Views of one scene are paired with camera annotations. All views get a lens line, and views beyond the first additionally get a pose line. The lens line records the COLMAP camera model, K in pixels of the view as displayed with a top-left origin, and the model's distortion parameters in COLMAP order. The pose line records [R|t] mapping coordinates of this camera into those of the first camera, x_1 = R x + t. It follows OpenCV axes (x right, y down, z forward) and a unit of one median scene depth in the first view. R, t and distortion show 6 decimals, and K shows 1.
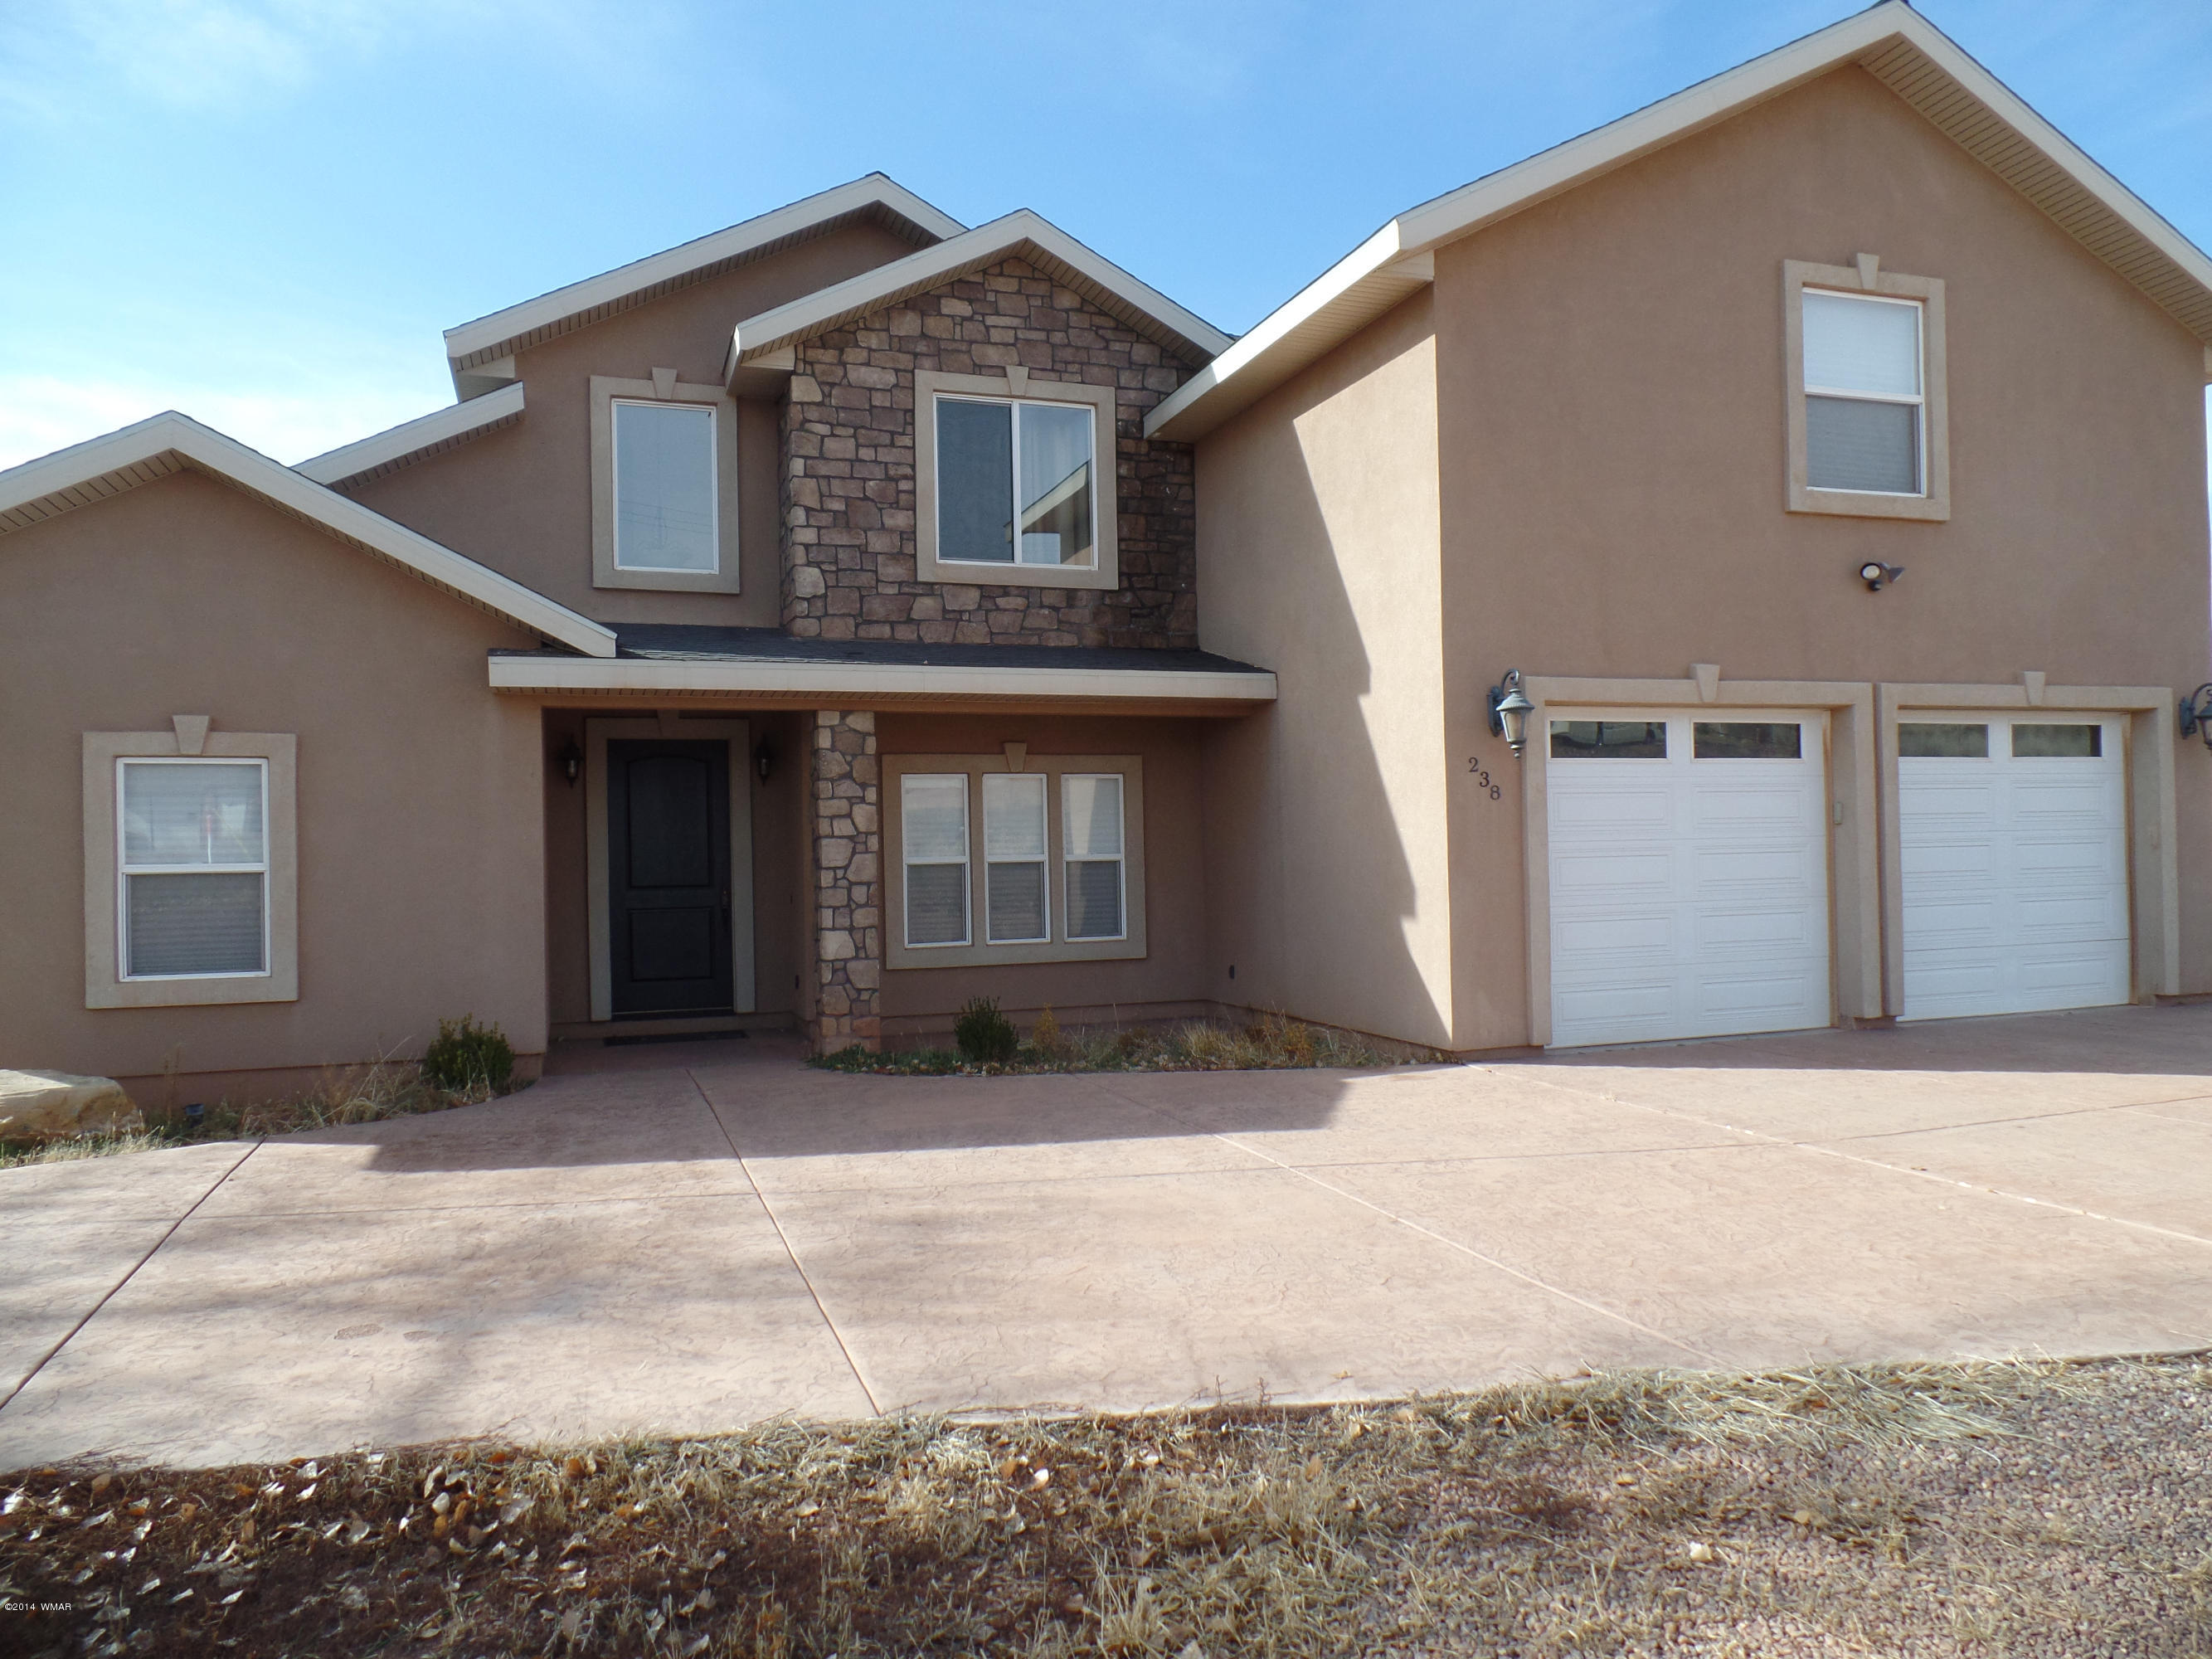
lens RADIAL K [[1521.3, 0, 1111.3], [0, 1521.3, 832.7], [0, 0, 1]] dist [-0.001069, 0.008004]
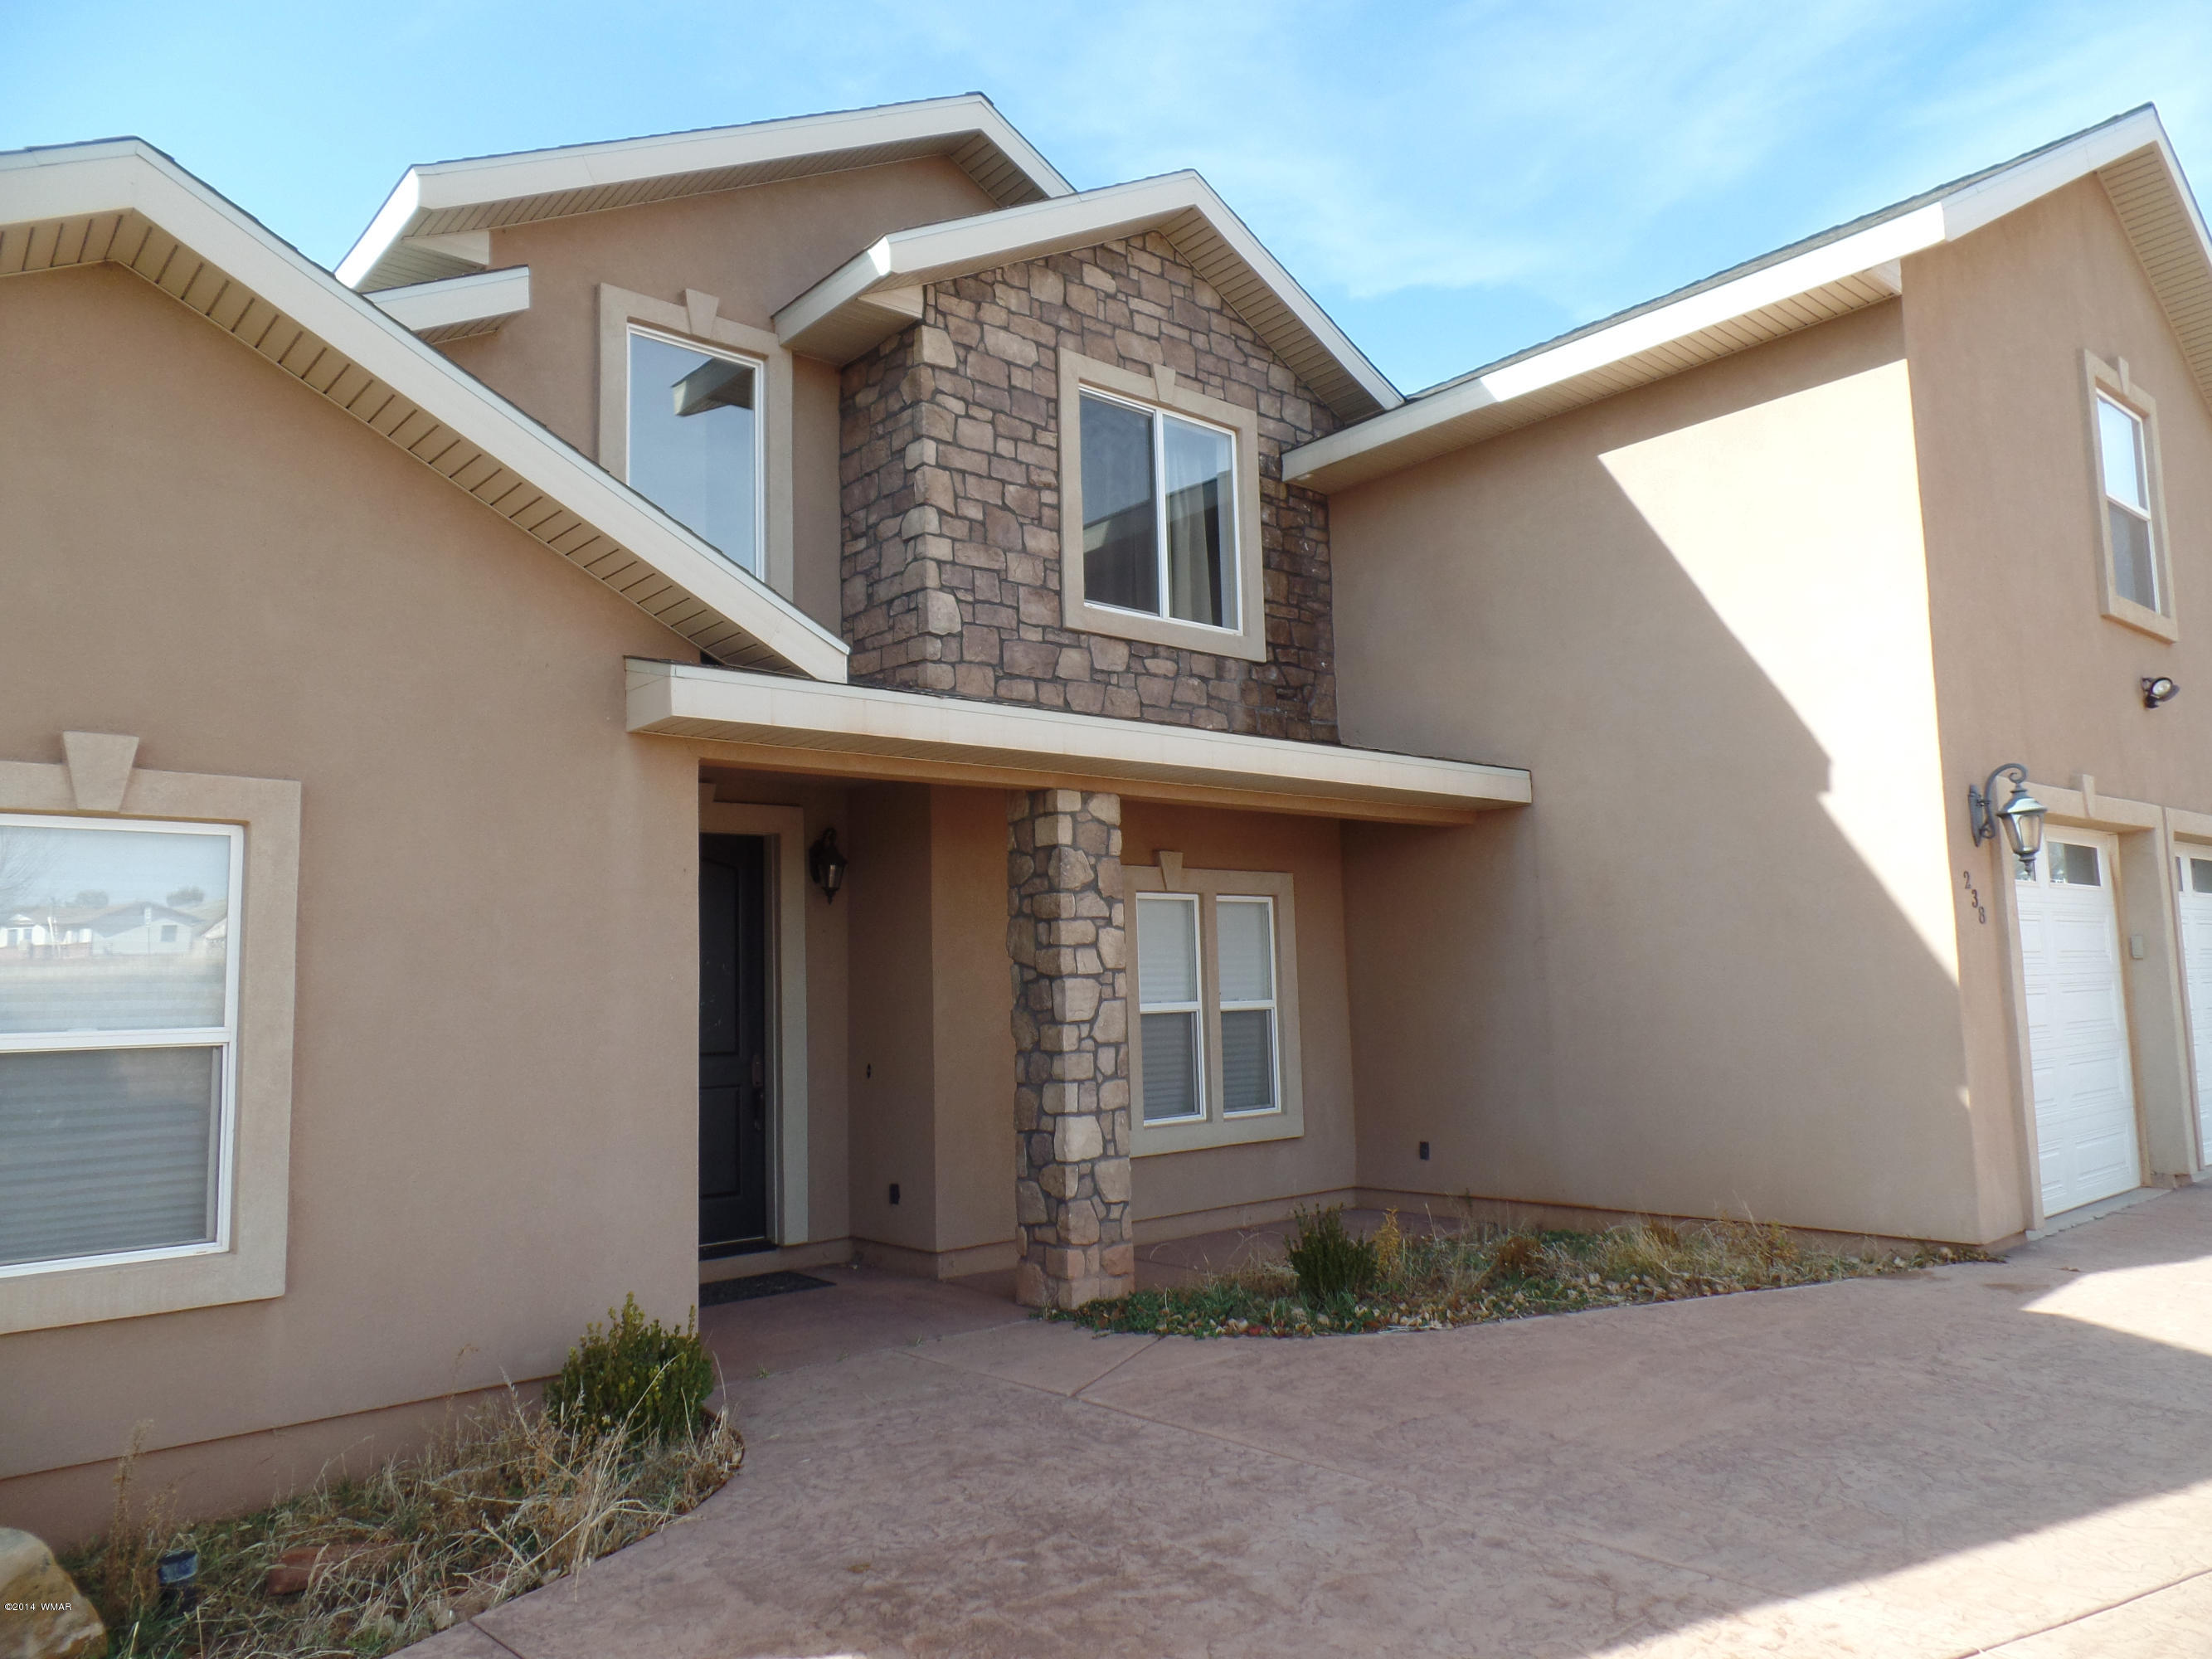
lens RADIAL K [[1521.3, 0, 1108.9], [0, 1521.3, 837.4], [0, 0, 1]] dist [-0.001069, 0.008004]
pose [[0.929108, 0.030742, 0.368528, -0.416808], [0.005037, 0.995394, -0.095732, 0.006265], [-0.369774, 0.090802, 0.924674, 0.361922]]
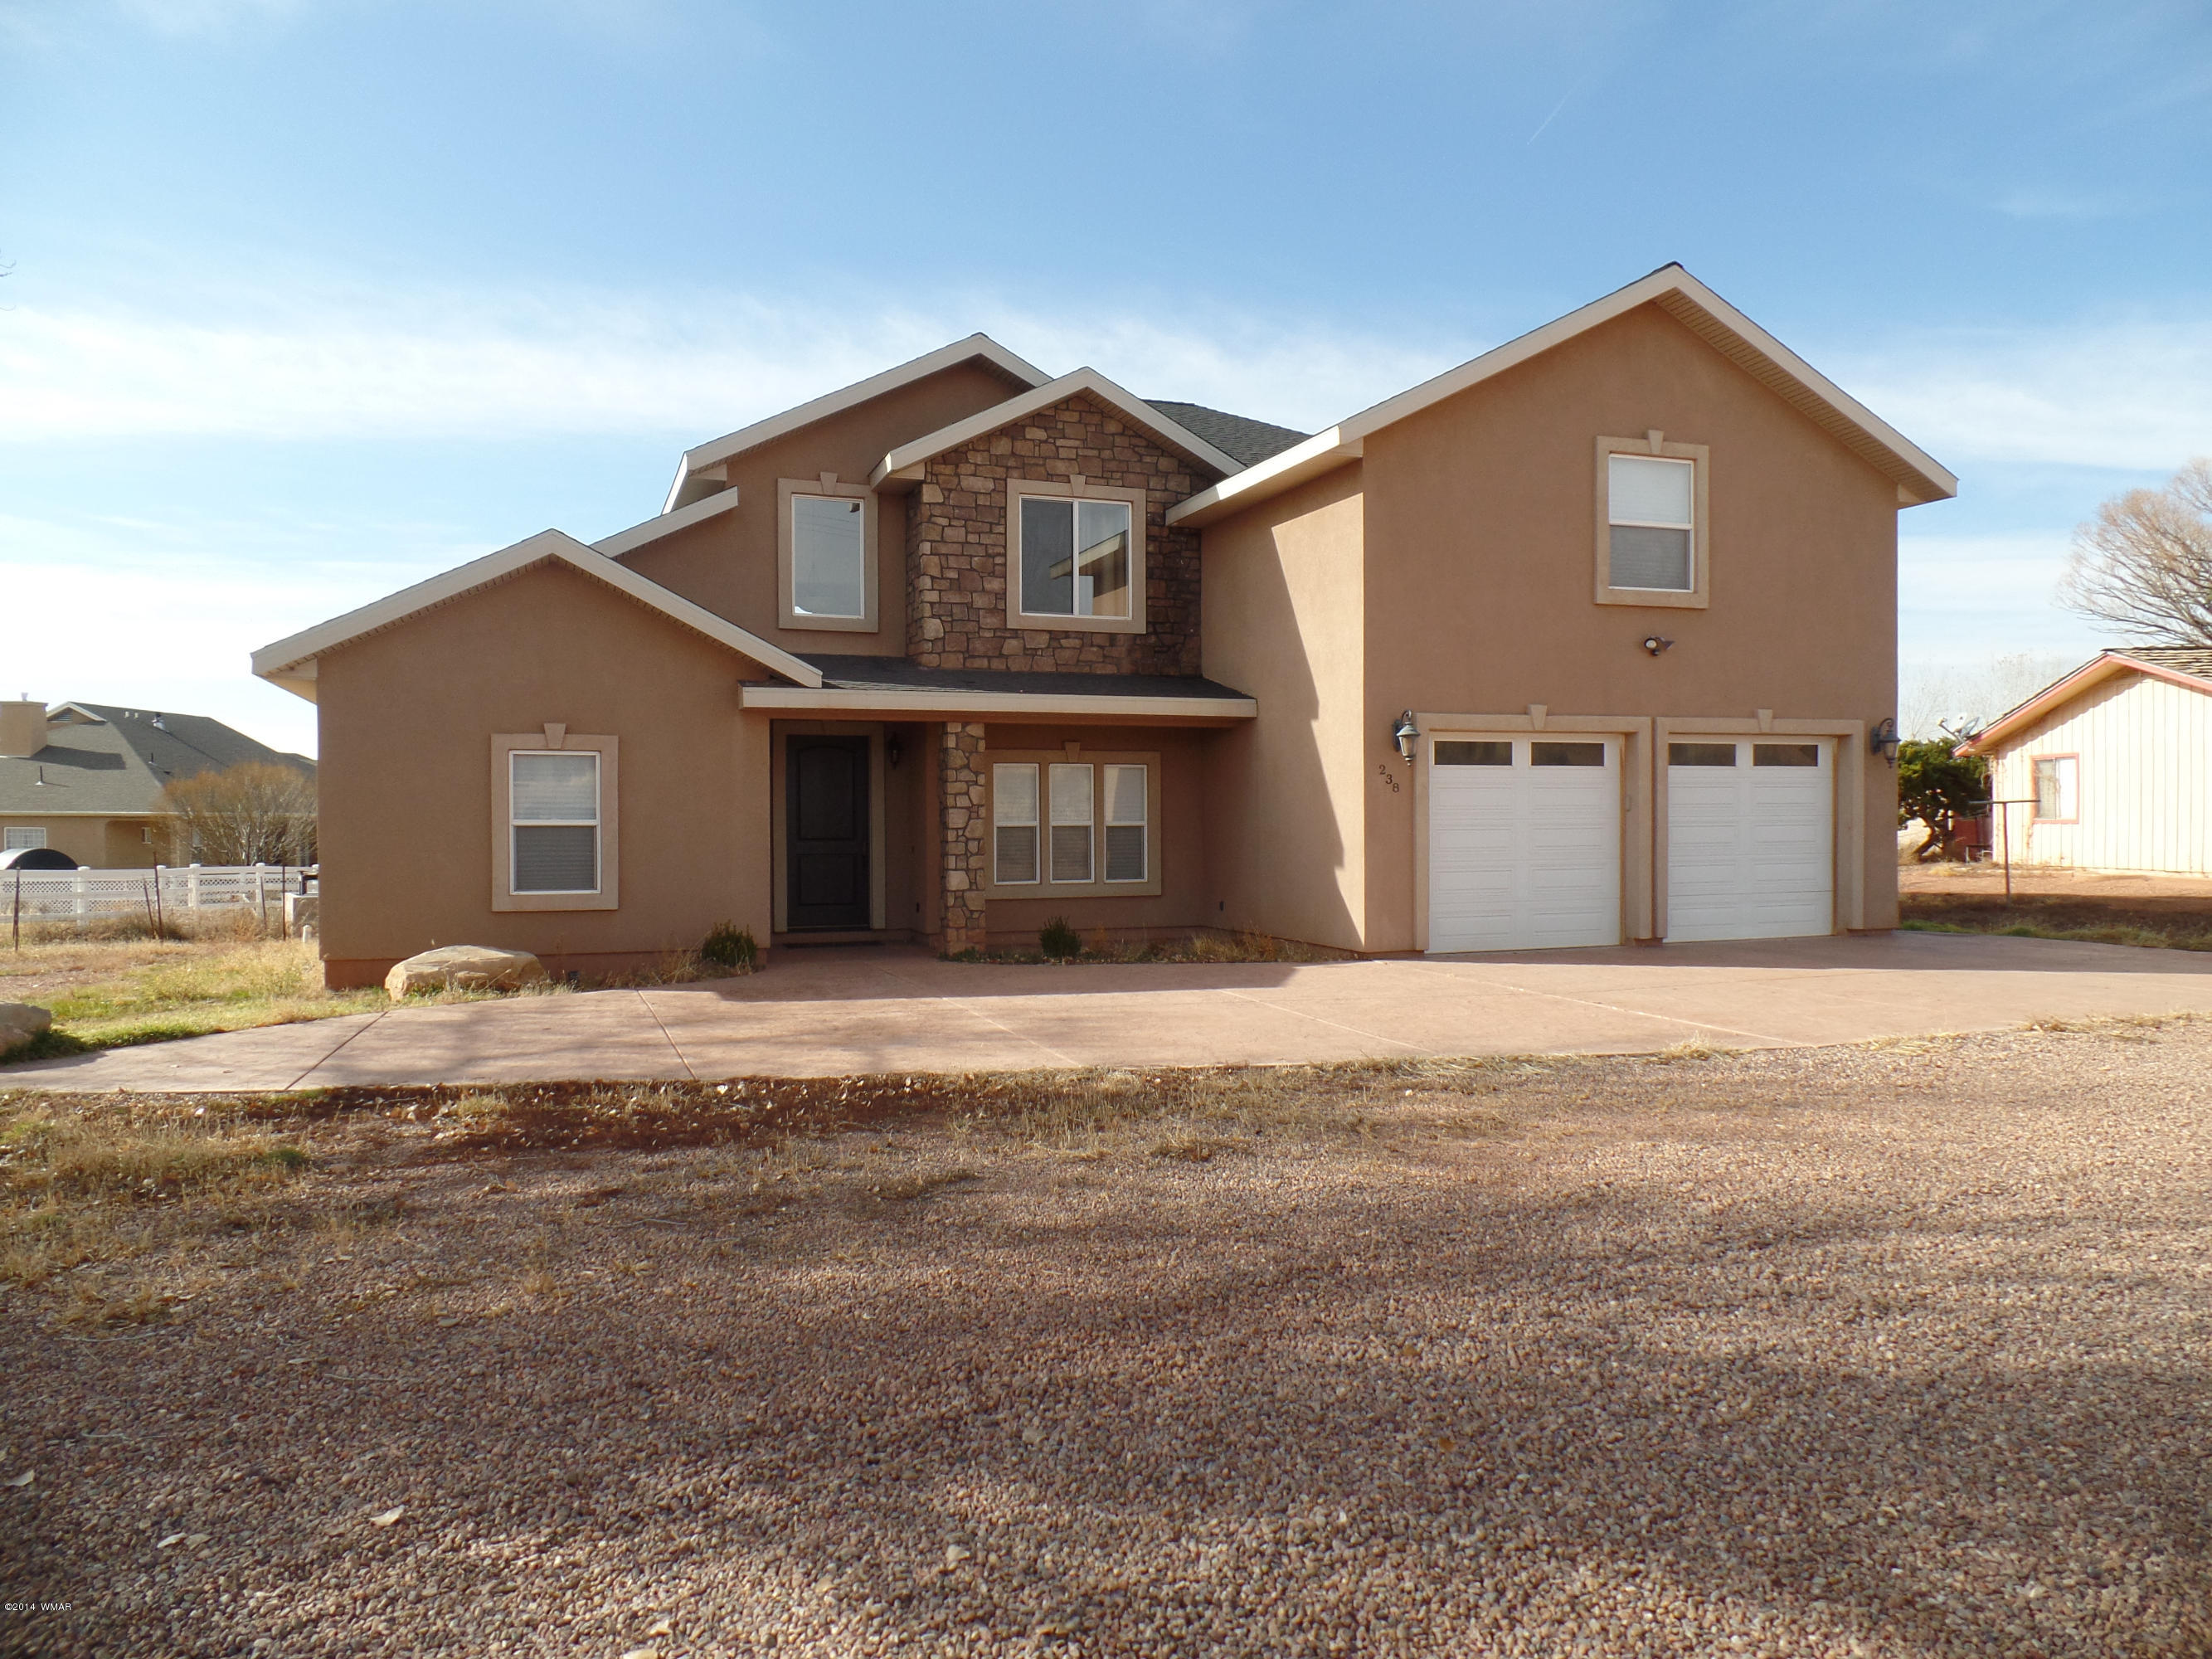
lens RADIAL K [[1521.3, 0, 1111.3], [0, 1521.3, 828.1], [0, 0, 1]] dist [-0.001069, 0.008004]
pose [[0.999742, 0.016224, 0.015866, -0.054594], [-0.016607, 0.999568, 0.024256, -0.015517], [-0.015466, -0.024513, 0.999580, -0.480565]]
